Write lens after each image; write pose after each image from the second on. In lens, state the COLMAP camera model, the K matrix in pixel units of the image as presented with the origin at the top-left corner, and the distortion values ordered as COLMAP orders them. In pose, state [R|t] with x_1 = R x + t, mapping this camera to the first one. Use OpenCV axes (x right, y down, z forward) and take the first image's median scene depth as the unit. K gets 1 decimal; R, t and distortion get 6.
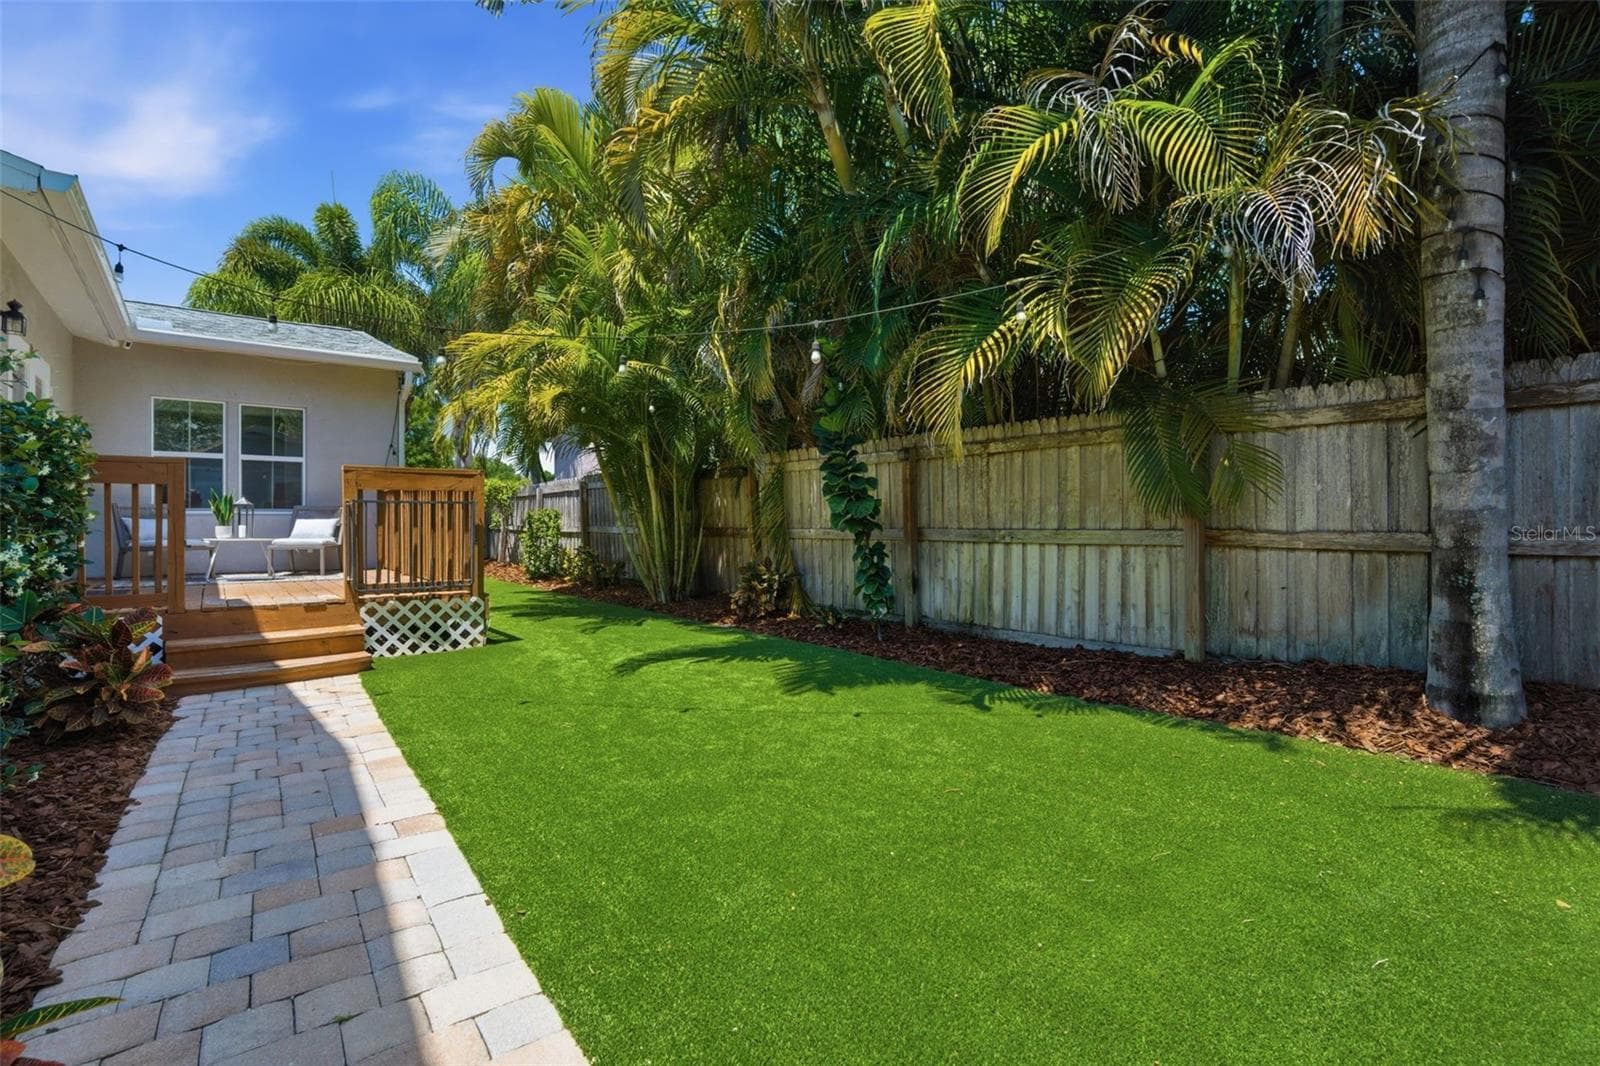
lens RADIAL K [[723.2, 0, 782.7], [0, 723.2, 521.5], [0, 0, 1]] dist [-0.015583, 0.004041]
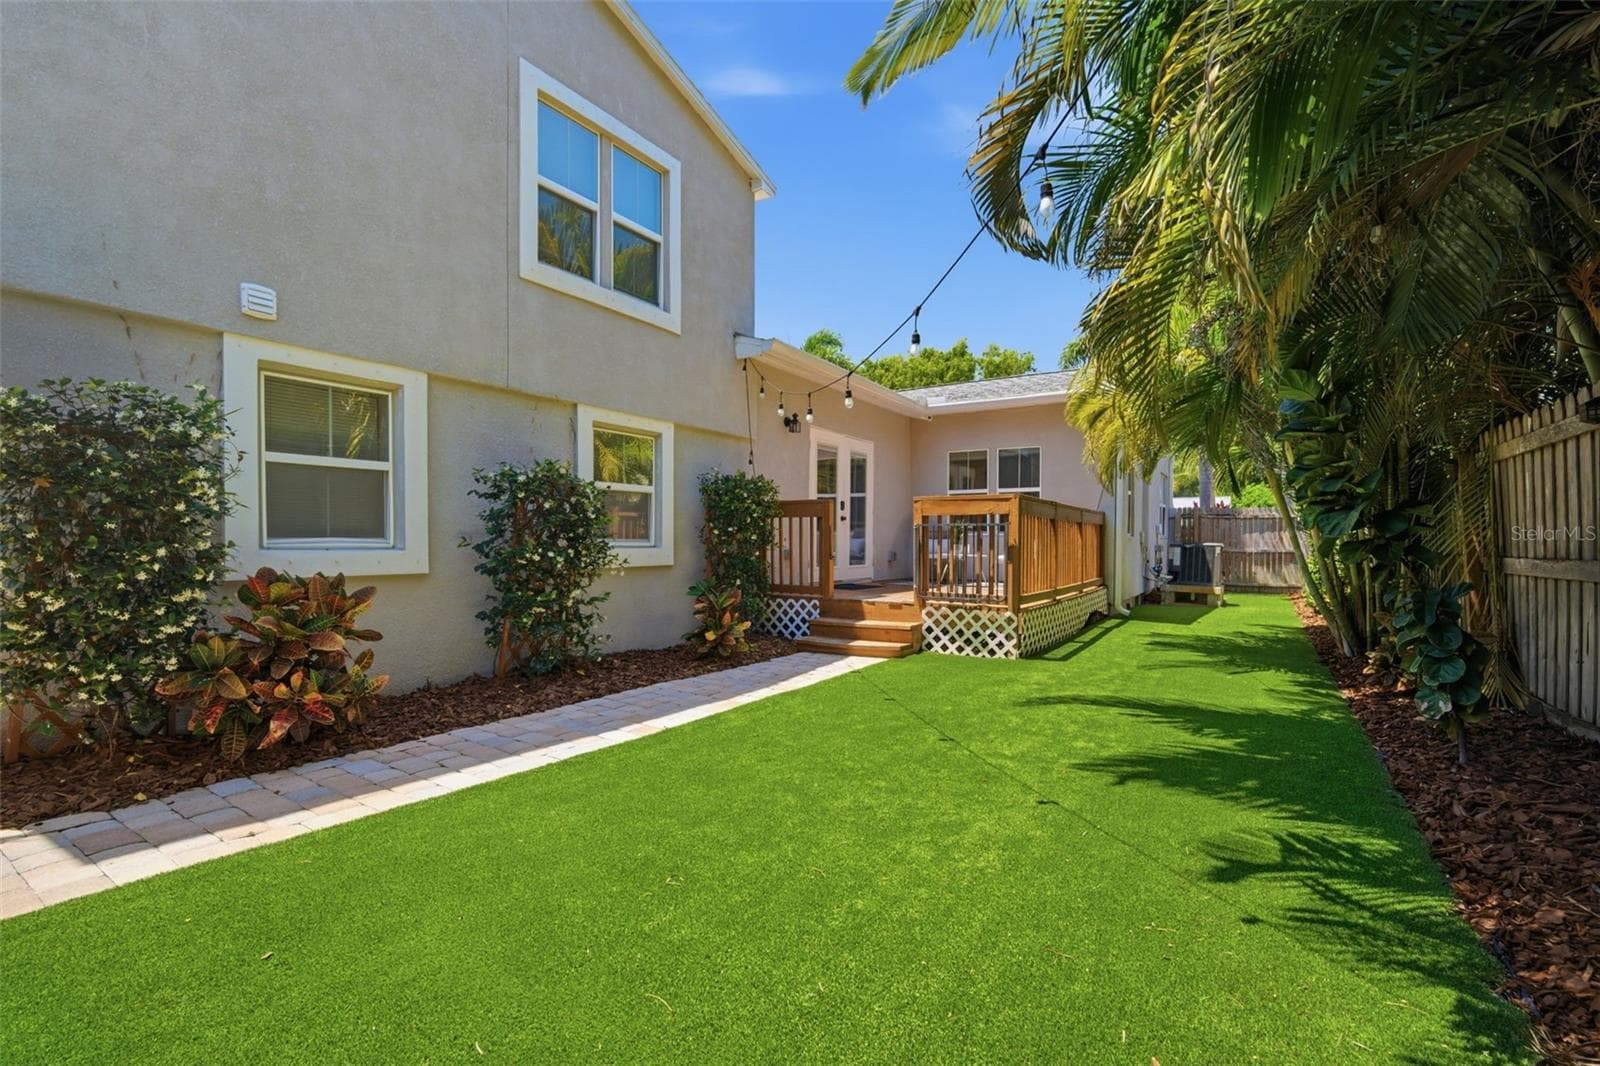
lens RADIAL K [[723.2, 0, 808.7], [0, 723.2, 543.4], [0, 0, 1]] dist [-0.015583, 0.004041]
pose [[0.343756, 0.007679, -0.939028, 0.503690], [-0.008842, 0.999949, 0.004941, -0.000966], [0.939017, 0.006604, 0.343806, 0.359429]]
